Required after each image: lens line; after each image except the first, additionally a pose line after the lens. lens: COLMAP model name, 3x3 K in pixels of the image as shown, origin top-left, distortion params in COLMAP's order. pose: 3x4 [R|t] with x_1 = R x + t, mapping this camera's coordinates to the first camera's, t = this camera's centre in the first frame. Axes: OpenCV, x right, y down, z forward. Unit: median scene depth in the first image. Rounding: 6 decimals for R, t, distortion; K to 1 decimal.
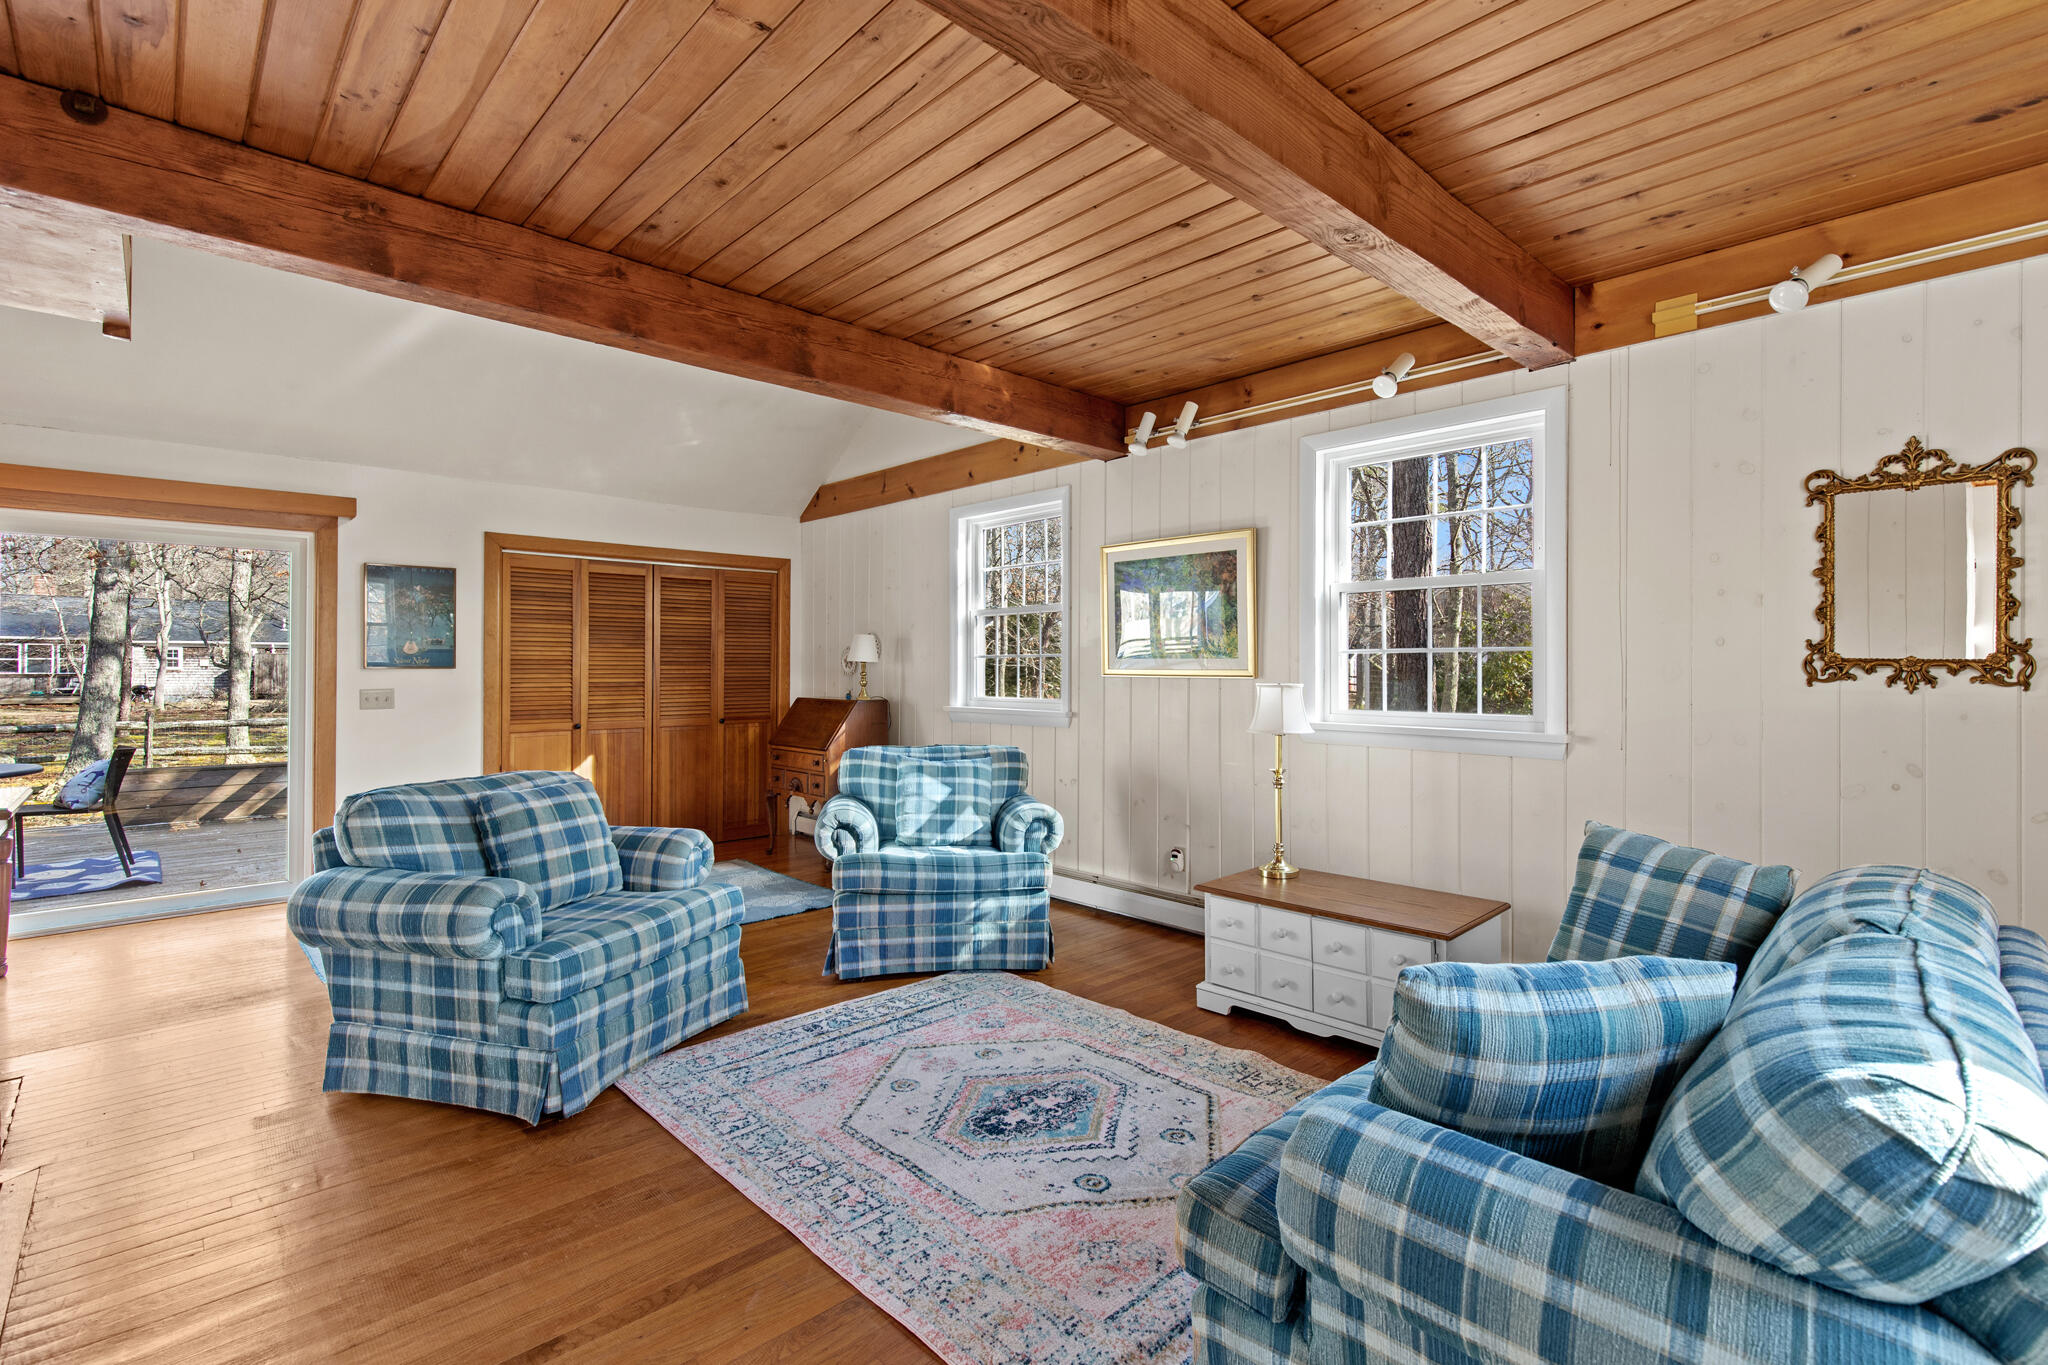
lens RADIAL K [[922.0, 0, 1043.4], [0, 922.0, 654.2], [0, 0, 1]] dist [0.006382, -0.000537]
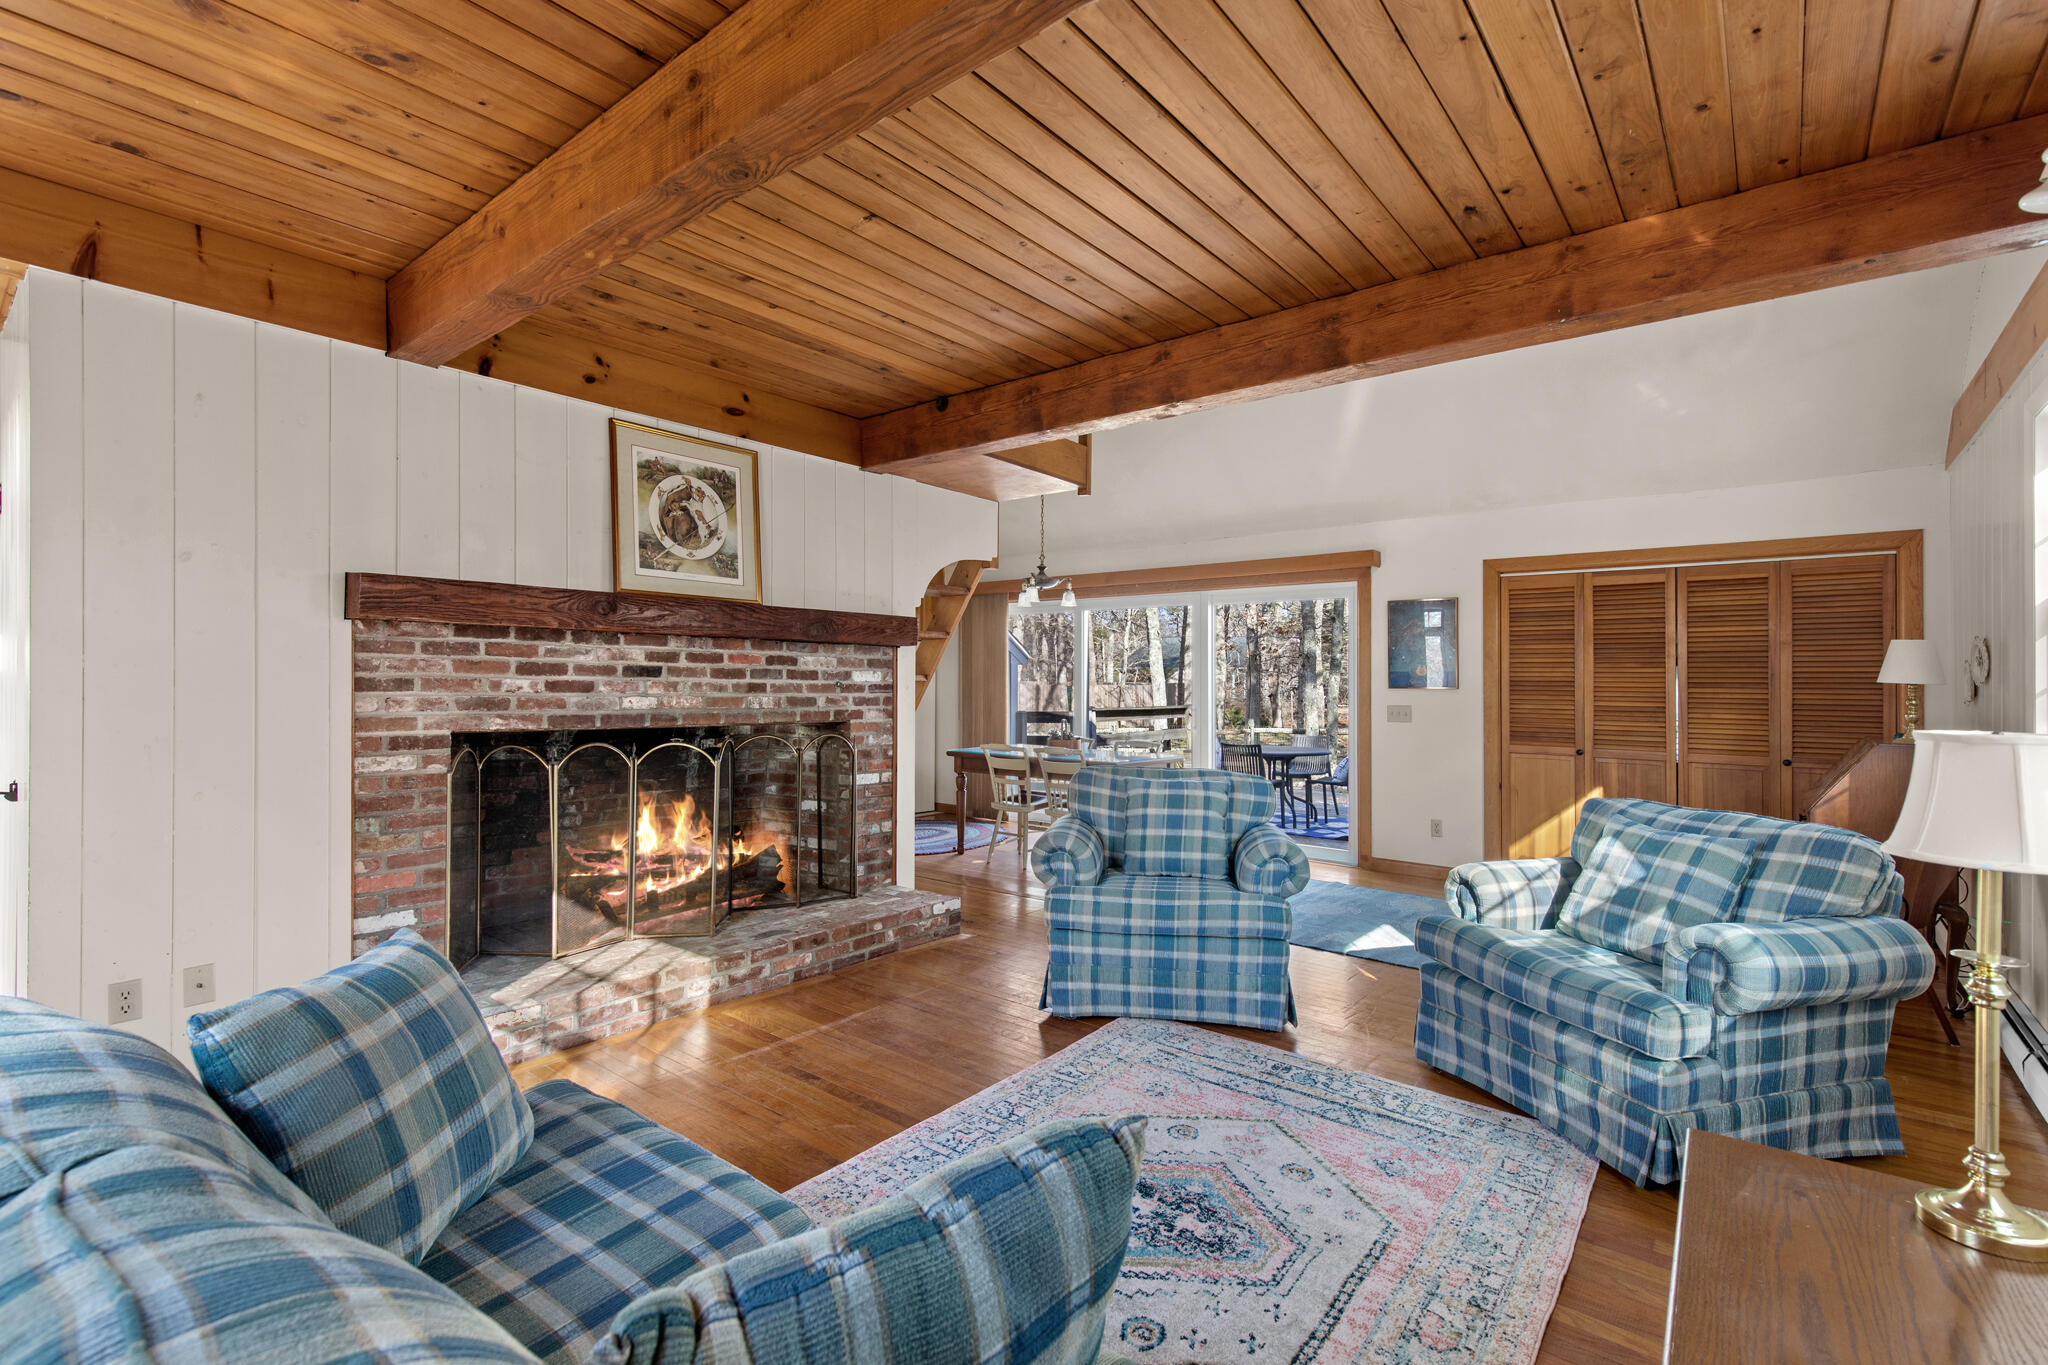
lens RADIAL K [[922.0, 0, 1041.0], [0, 922.0, 662.6], [0, 0, 1]] dist [0.006382, -0.000537]
pose [[0.127725, -0.022891, -0.991545, 0.557905], [0.001095, 0.999736, -0.022939, 0.012930], [0.991809, 0.001844, 0.127717, 0.542044]]
